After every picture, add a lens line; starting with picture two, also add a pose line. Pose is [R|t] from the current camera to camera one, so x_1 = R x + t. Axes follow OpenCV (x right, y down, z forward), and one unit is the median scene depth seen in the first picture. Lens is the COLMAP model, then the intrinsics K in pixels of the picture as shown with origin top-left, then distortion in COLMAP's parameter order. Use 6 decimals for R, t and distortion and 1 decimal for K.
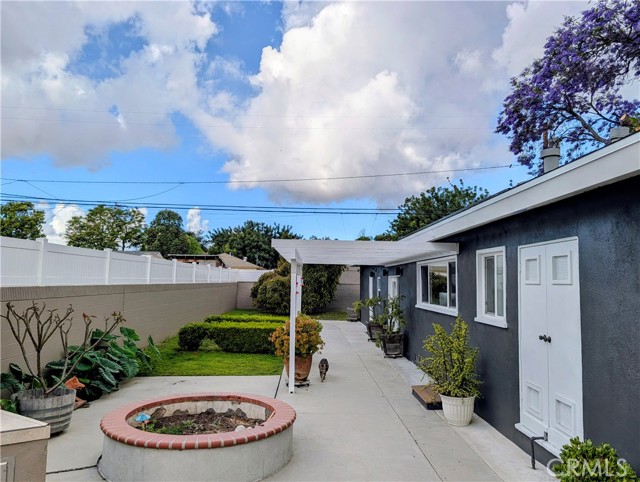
lens RADIAL K [[479.0, 0, 320.0], [0, 479.0, 241.0], [0, 0, 1]] dist [0.031140, -0.000404]
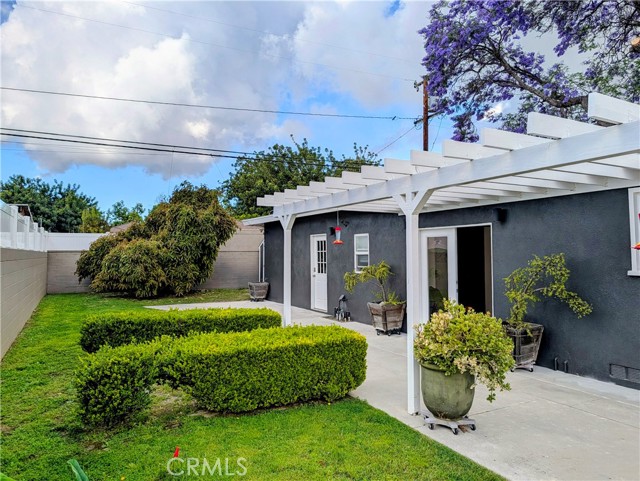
lens RADIAL K [[454.8, 0, 318.1], [0, 454.8, 220.6], [0, 0, 1]] dist [0.037572, -0.000560]
pose [[0.888856, 0.007281, 0.458129, -0.245414], [-0.014141, 0.999833, 0.011546, 0.058845], [-0.457969, -0.016741, 0.888811, 0.536455]]
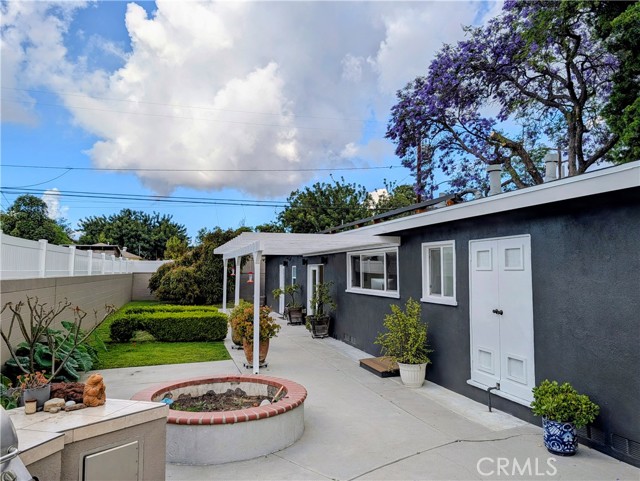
lens RADIAL K [[463.1, 0, 320.0], [0, 463.1, 240.5], [0, 0, 1]] dist [0.039730, -0.001419]
pose [[0.962099, 0.002442, 0.272691, -0.118903], [-0.008130, 0.999772, 0.019732, -0.003906], [-0.272580, -0.021201, 0.961899, -0.025352]]
